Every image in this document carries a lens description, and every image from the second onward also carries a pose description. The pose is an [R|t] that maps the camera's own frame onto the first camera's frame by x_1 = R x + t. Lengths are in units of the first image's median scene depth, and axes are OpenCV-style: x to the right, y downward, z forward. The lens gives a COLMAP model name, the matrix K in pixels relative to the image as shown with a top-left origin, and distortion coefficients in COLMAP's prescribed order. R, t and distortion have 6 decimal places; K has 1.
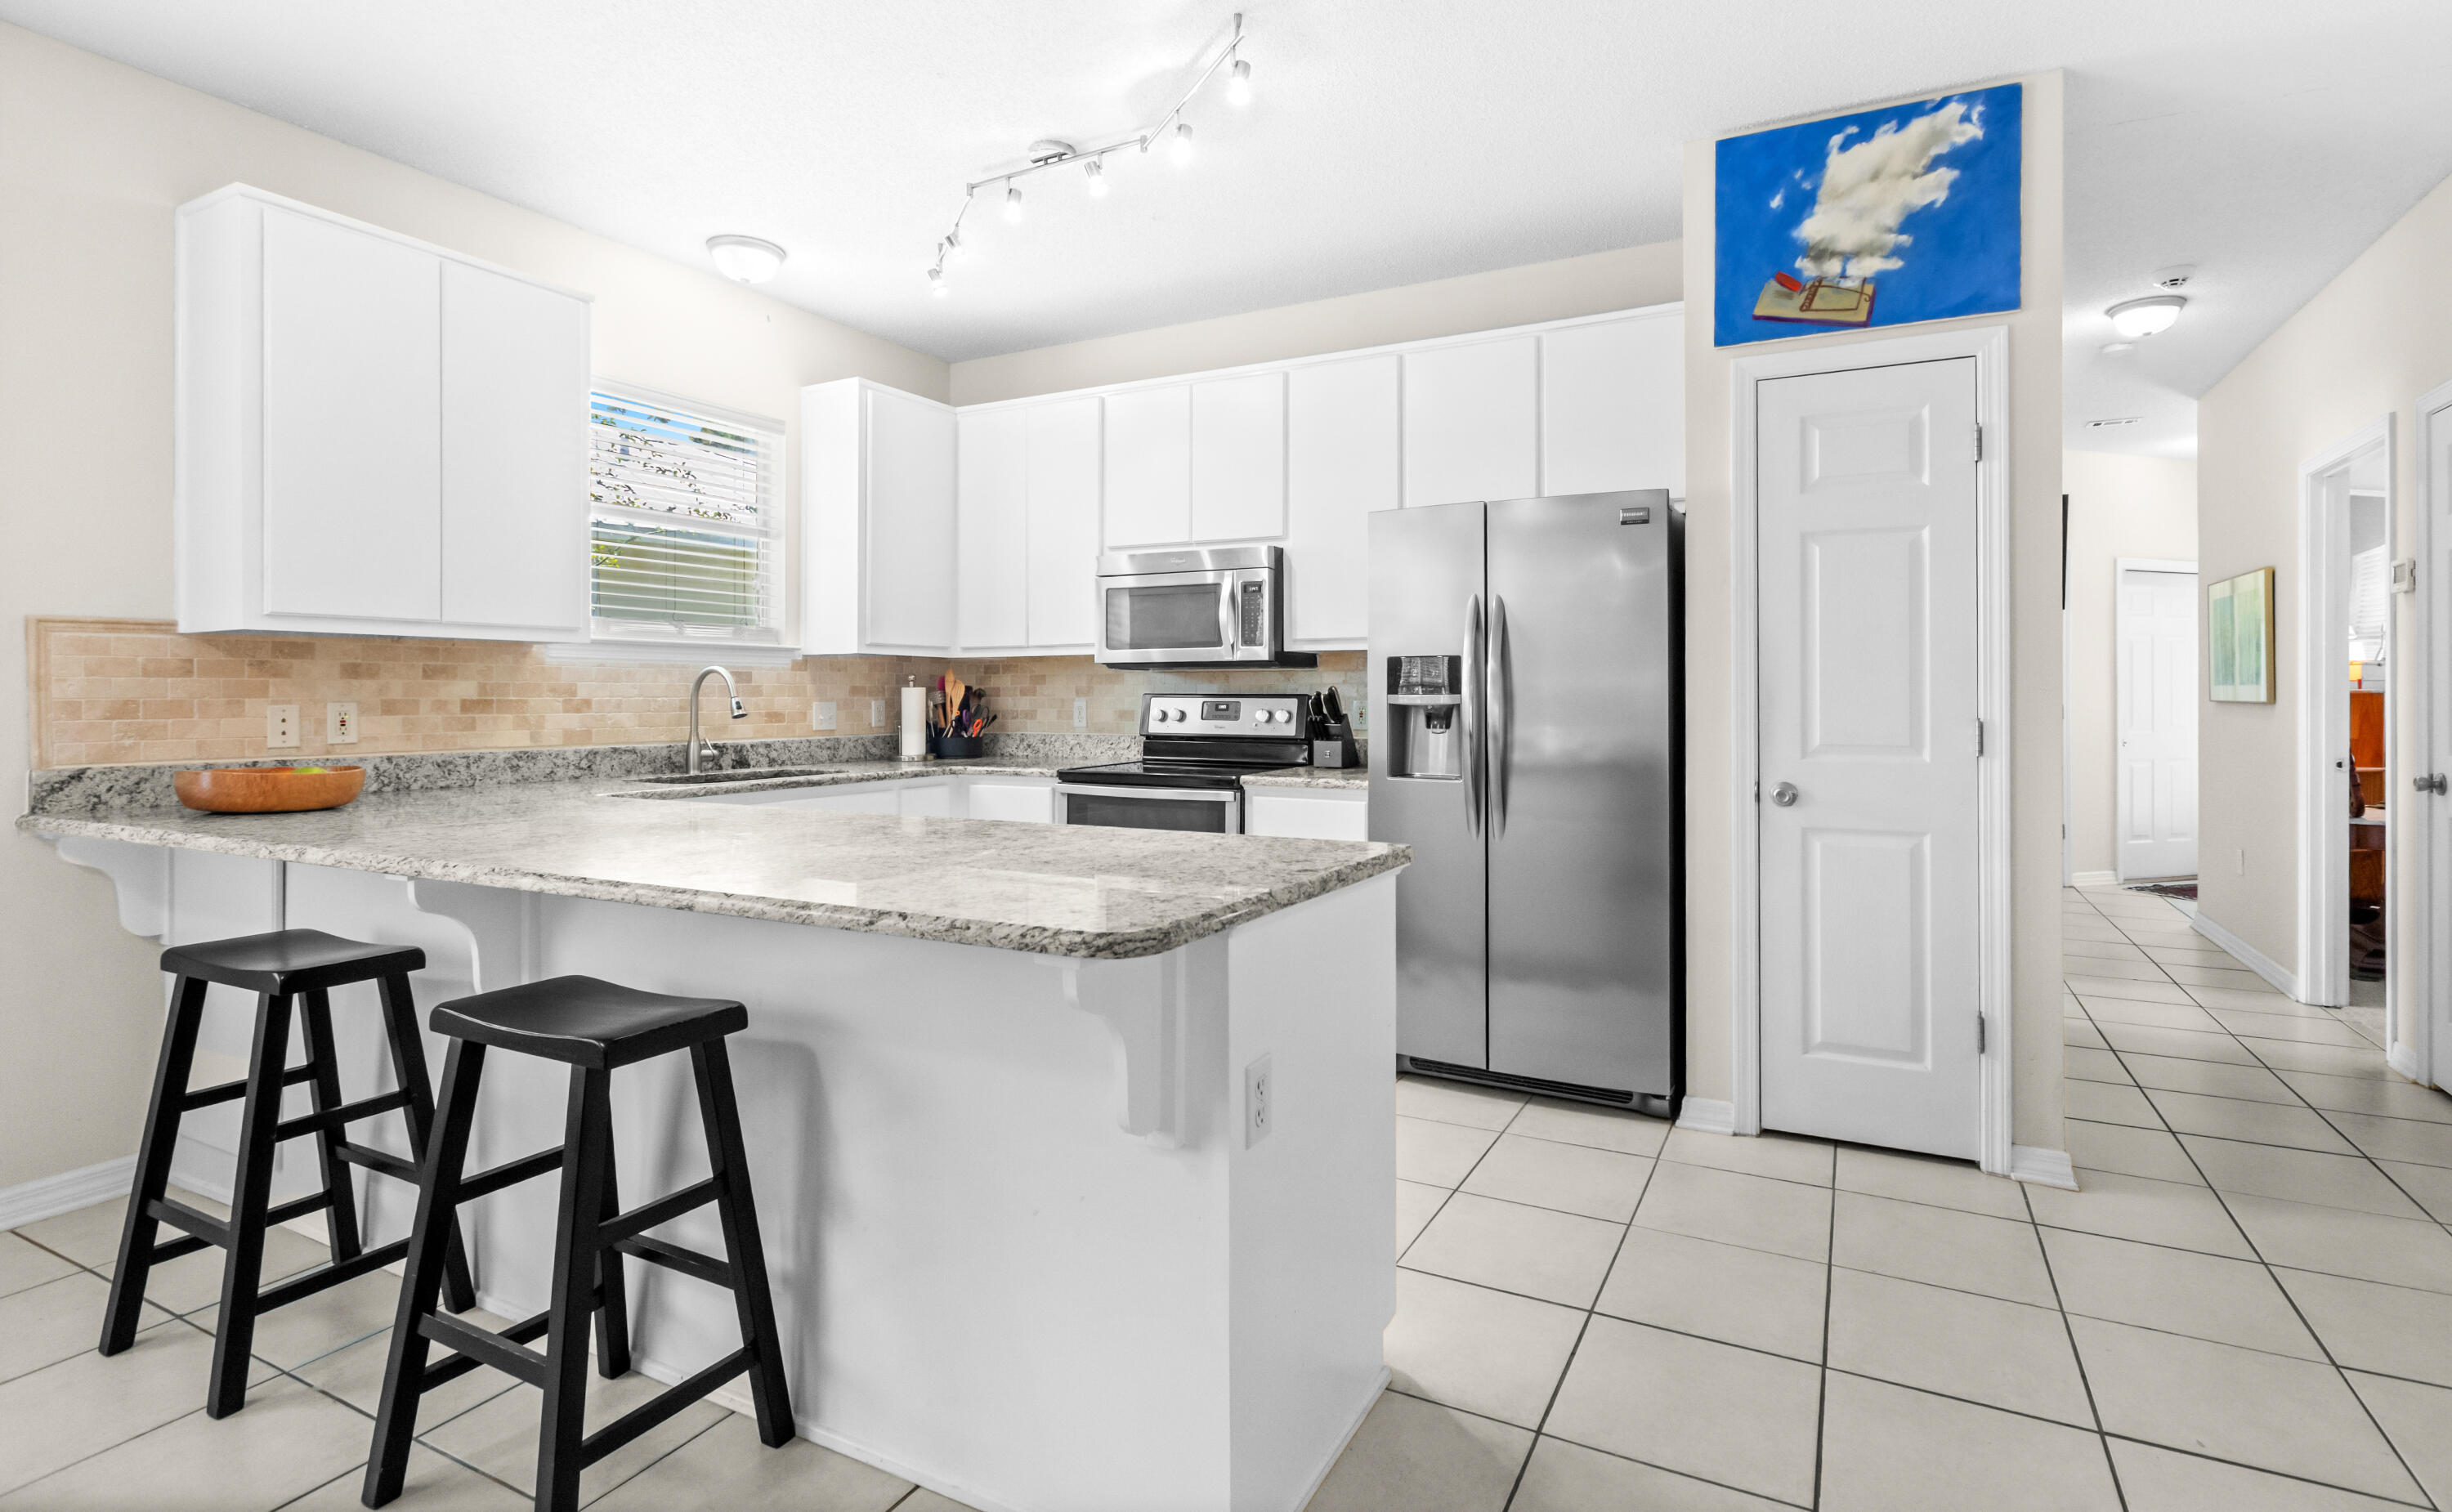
lens RADIAL K [[1136.1, 0, 1297.5], [0, 1136.1, 686.6], [0, 0, 1]] dist [0.003176, -0.002875]
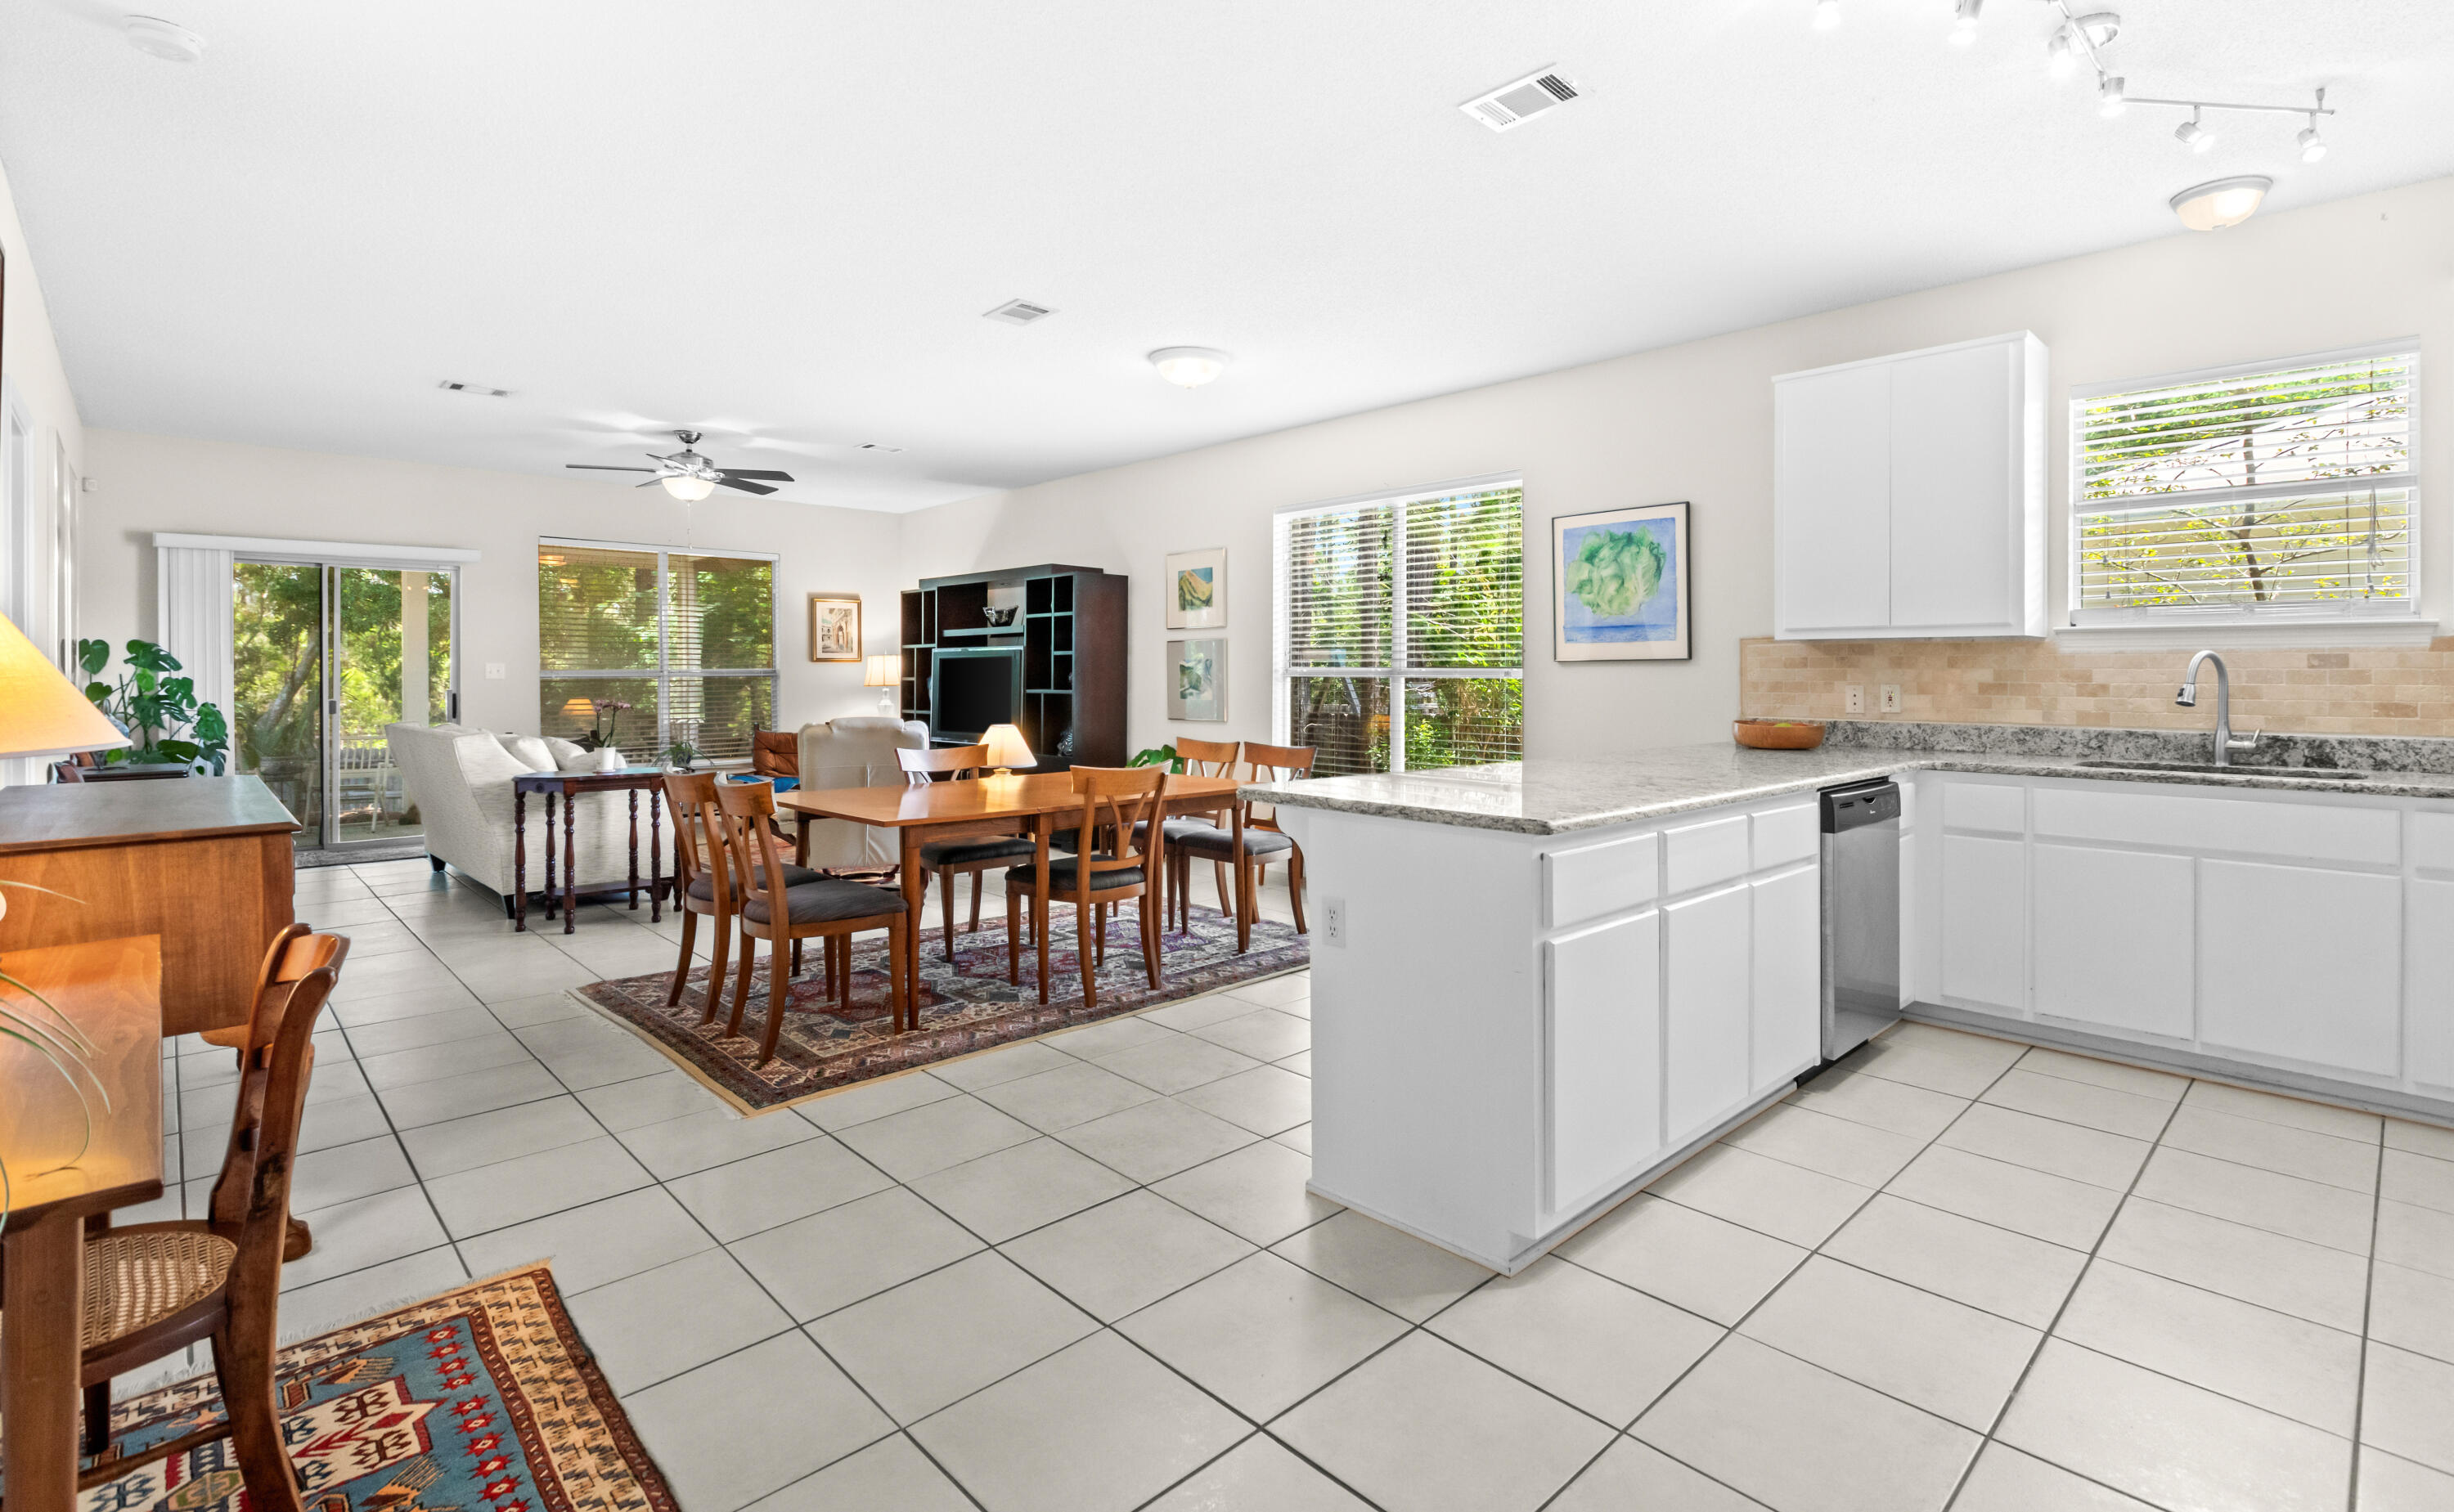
lens RADIAL K [[1136.8, 0, 1254.7], [0, 1136.8, 680.8], [0, 0, 1]] dist [0.003176, -0.002875]
pose [[-0.343702, 0.005872, -0.939060, 0.699237], [0.003779, 0.999981, 0.004869, -0.000475], [0.939071, -0.001875, -0.343718, 0.646269]]
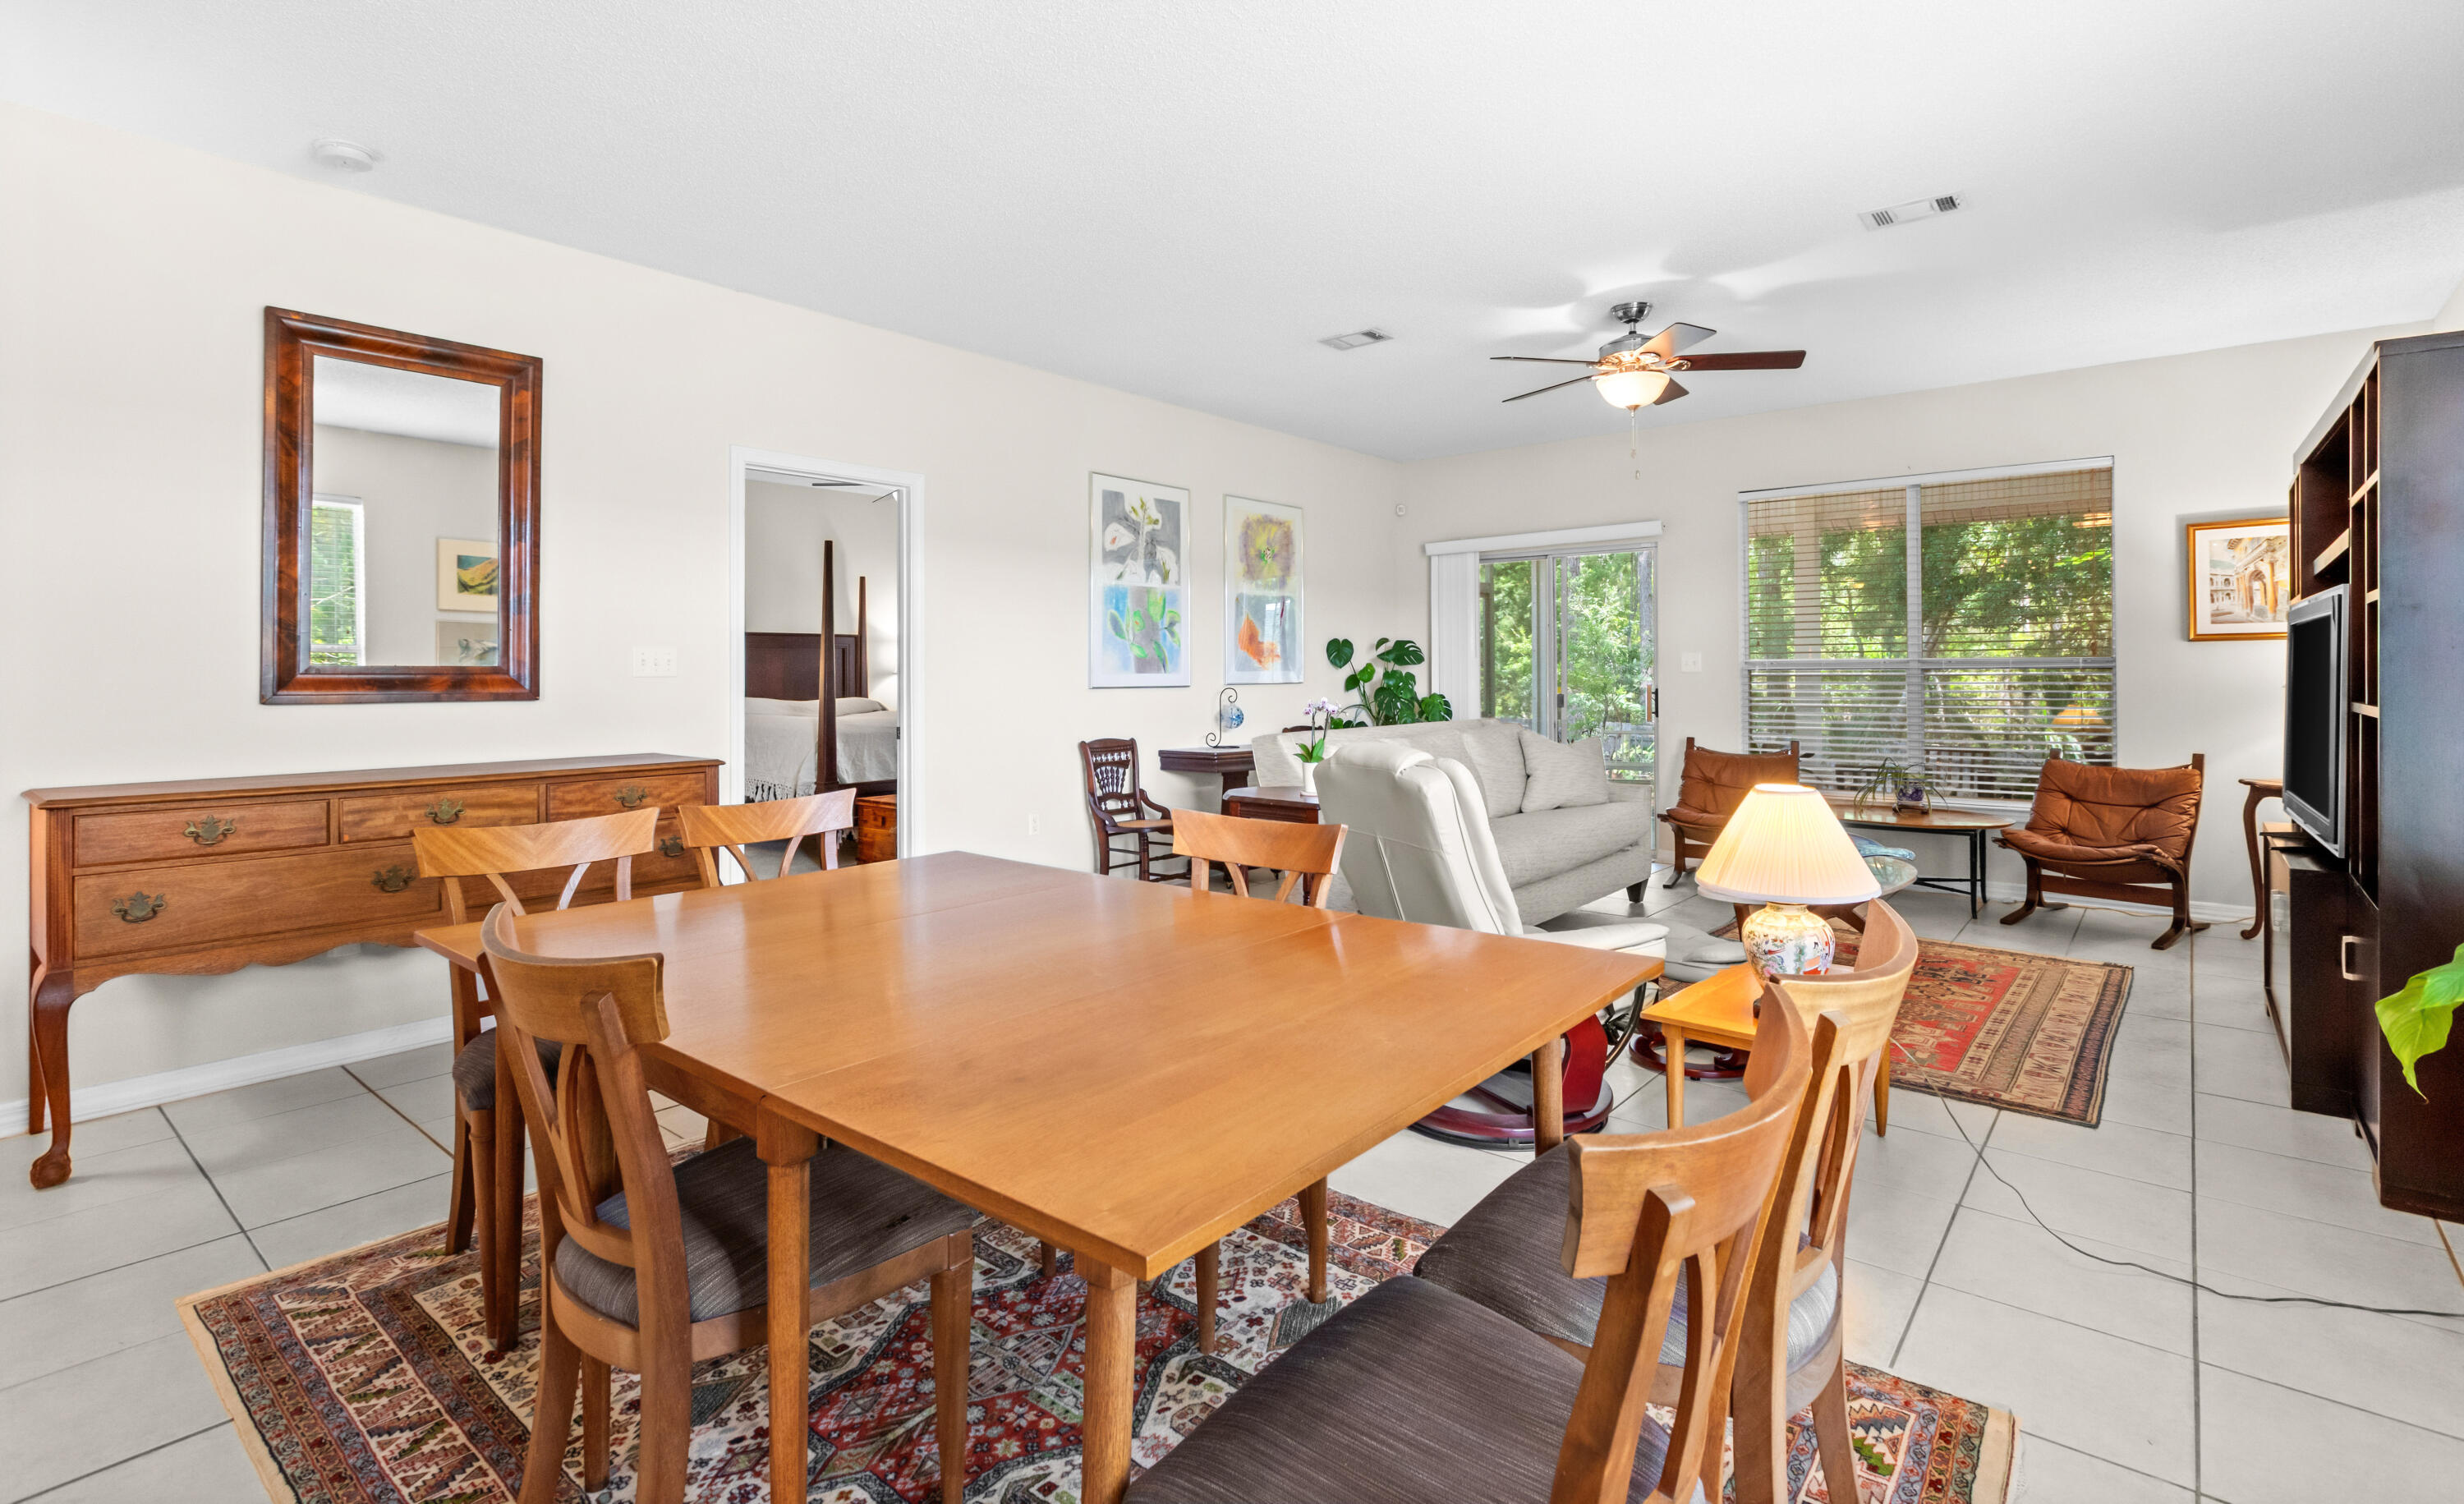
lens RADIAL K [[1134.9, 0, 1246.7], [0, 1134.9, 667.0], [0, 0, 1]] dist [-0.003023, 0.000009]
pose [[-0.972979, 0.005494, 0.230830, -0.707409], [0.003758, 0.999961, -0.007959, 0.004960], [-0.230865, -0.006877, -0.972961, 0.432989]]
